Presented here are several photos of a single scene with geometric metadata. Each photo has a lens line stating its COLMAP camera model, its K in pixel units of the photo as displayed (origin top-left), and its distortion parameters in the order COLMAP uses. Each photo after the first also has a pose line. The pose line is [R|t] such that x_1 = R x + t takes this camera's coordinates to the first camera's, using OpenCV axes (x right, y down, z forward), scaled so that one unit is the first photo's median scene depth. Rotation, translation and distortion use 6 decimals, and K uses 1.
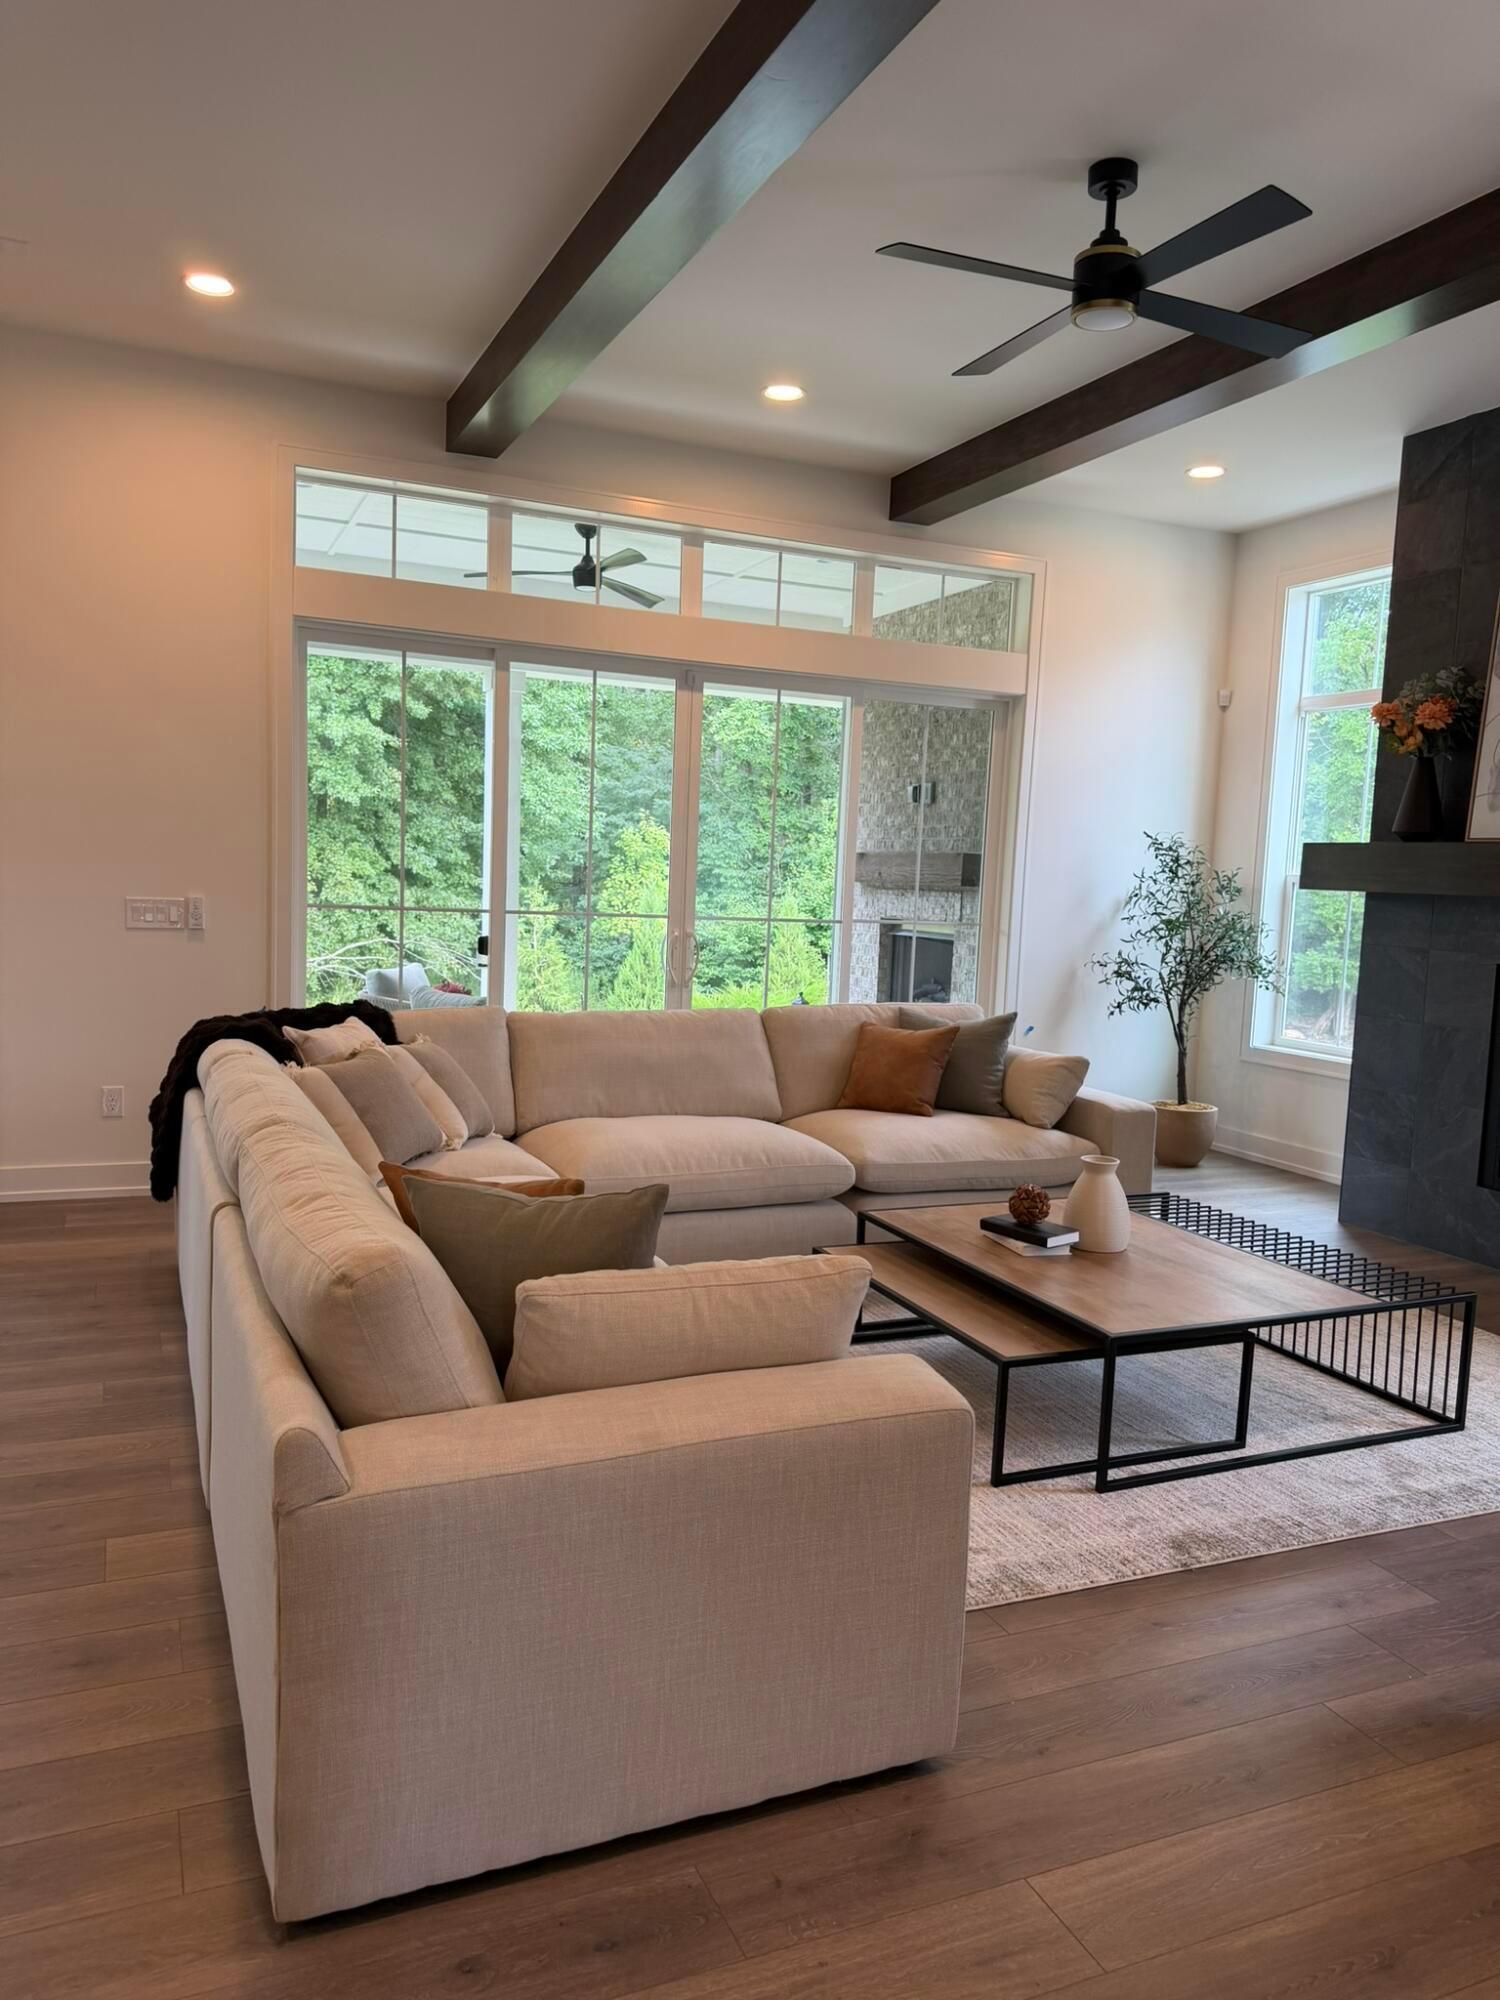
lens RADIAL K [[1404.1, 0, 746.0], [0, 1404.1, 1010.4], [0, 0, 1]] dist [0.151218, -0.265756]
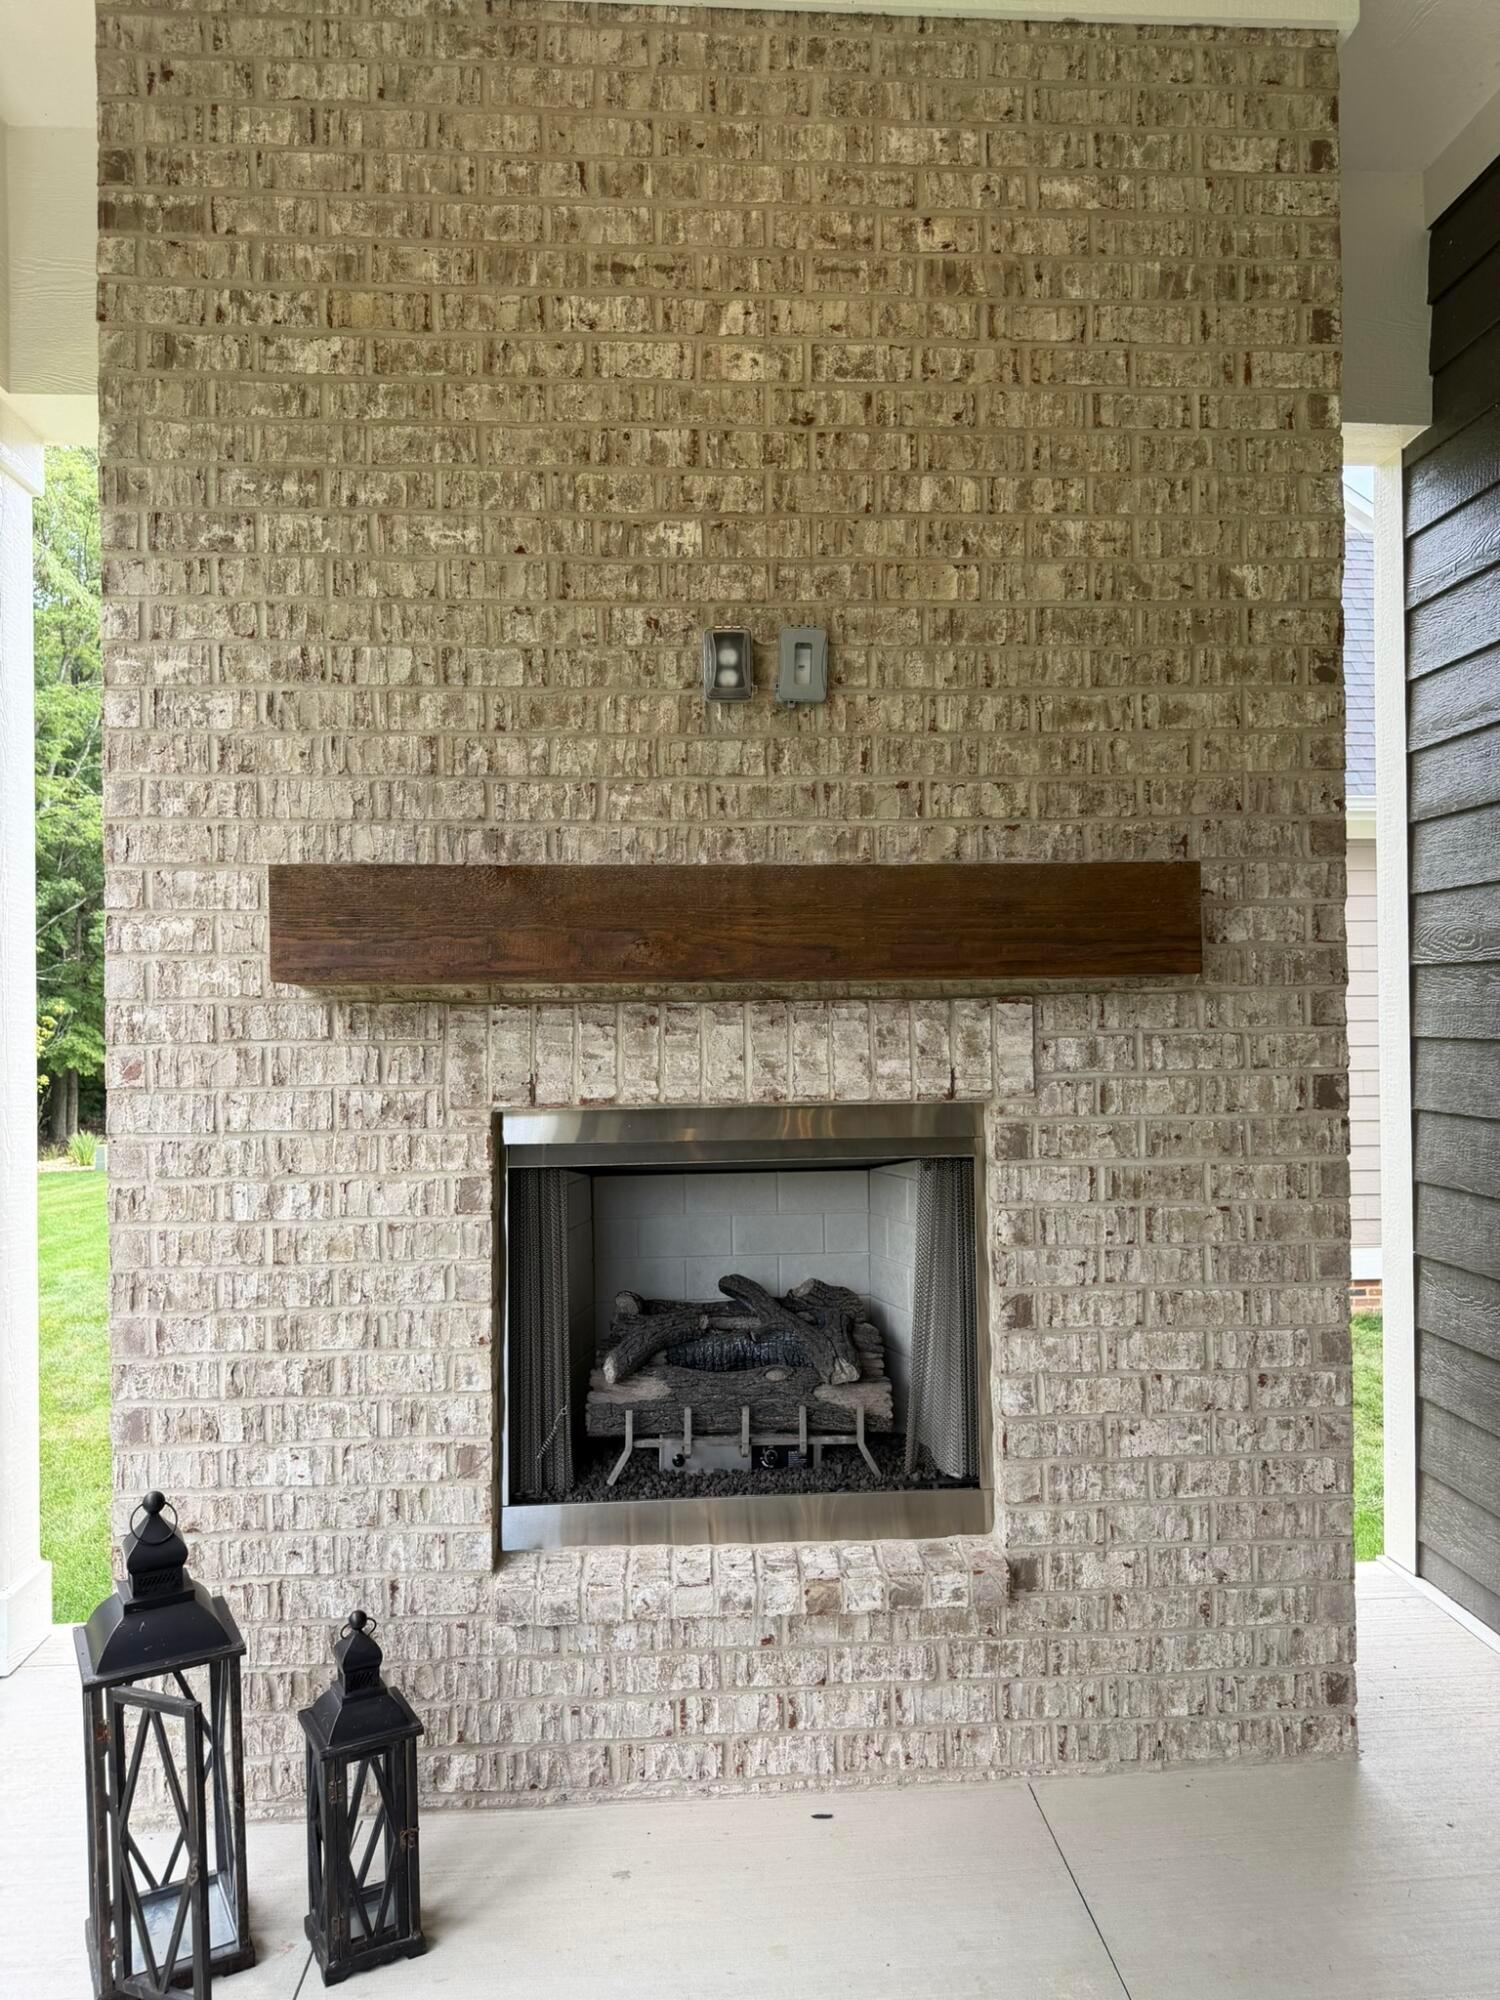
lens RADIAL K [[1404.7, 0, 750.0], [0, 1404.7, 1000.0], [0, 0, 1]] dist [0.065158, -0.099248]
pose [[0.343116, -0.037229, 0.938555, -0.223761], [0.115260, 0.993332, -0.002735, -0.131814], [-0.932194, 0.109117, 0.345119, 1.405139]]
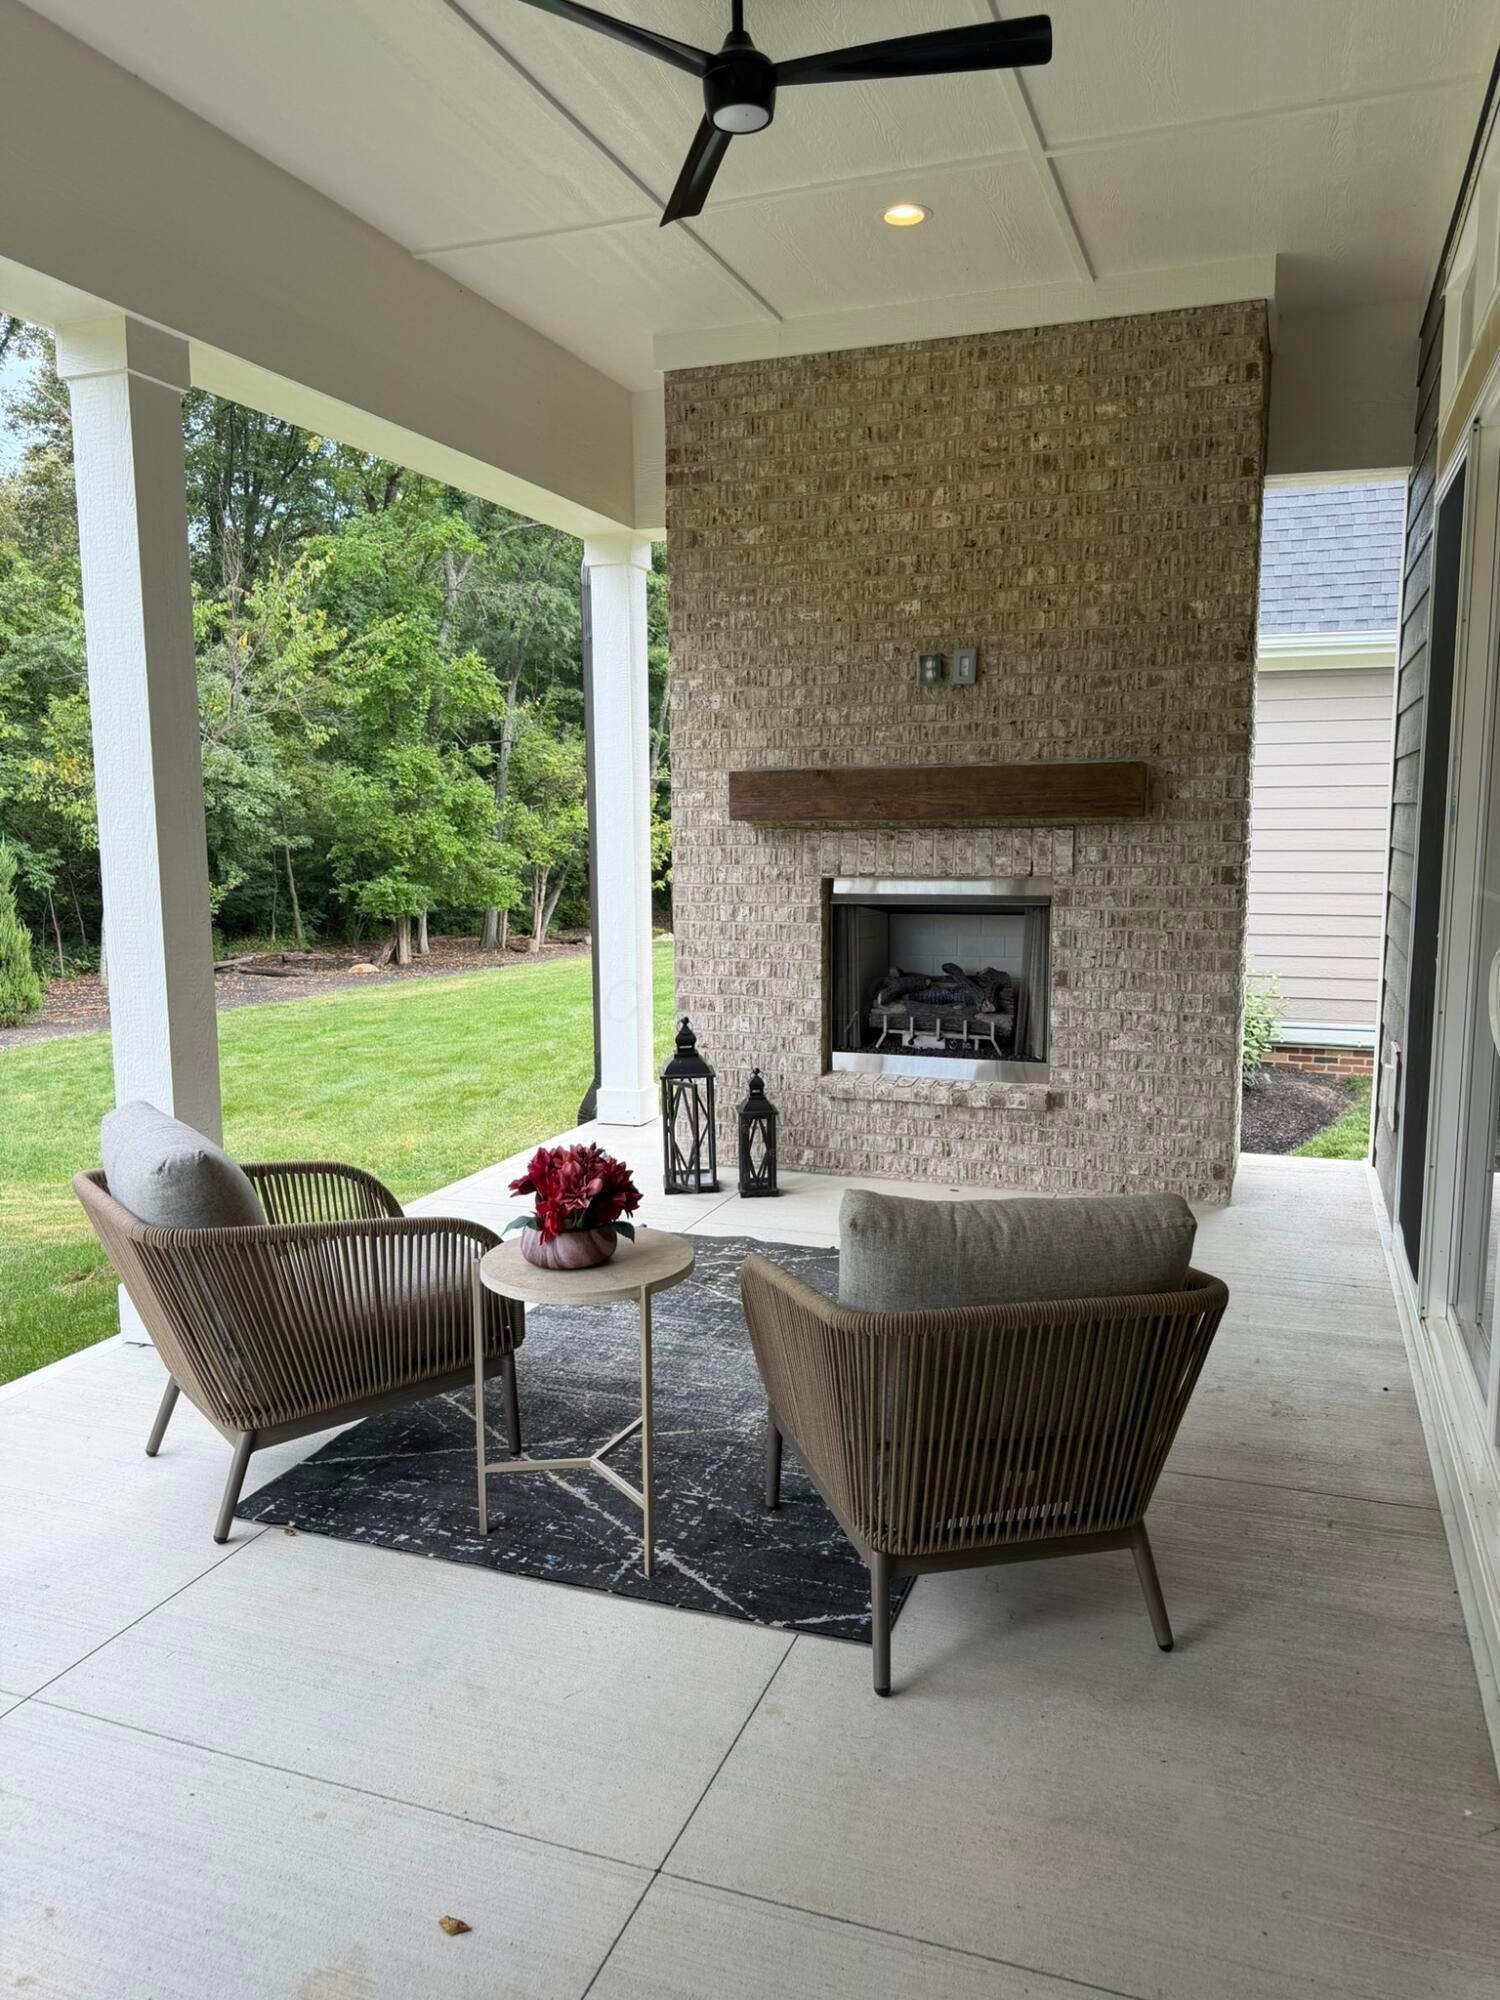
lens RADIAL K [[1393.3, 0, 733.1], [0, 1393.3, 1000.8], [0, 0, 1]] dist [0.179323, -0.414176]
pose [[0.701567, -0.135257, 0.699649, -0.585294], [0.103068, 0.990758, 0.088183, -0.115056], [-0.705110, 0.010245, 0.709023, 0.983691]]
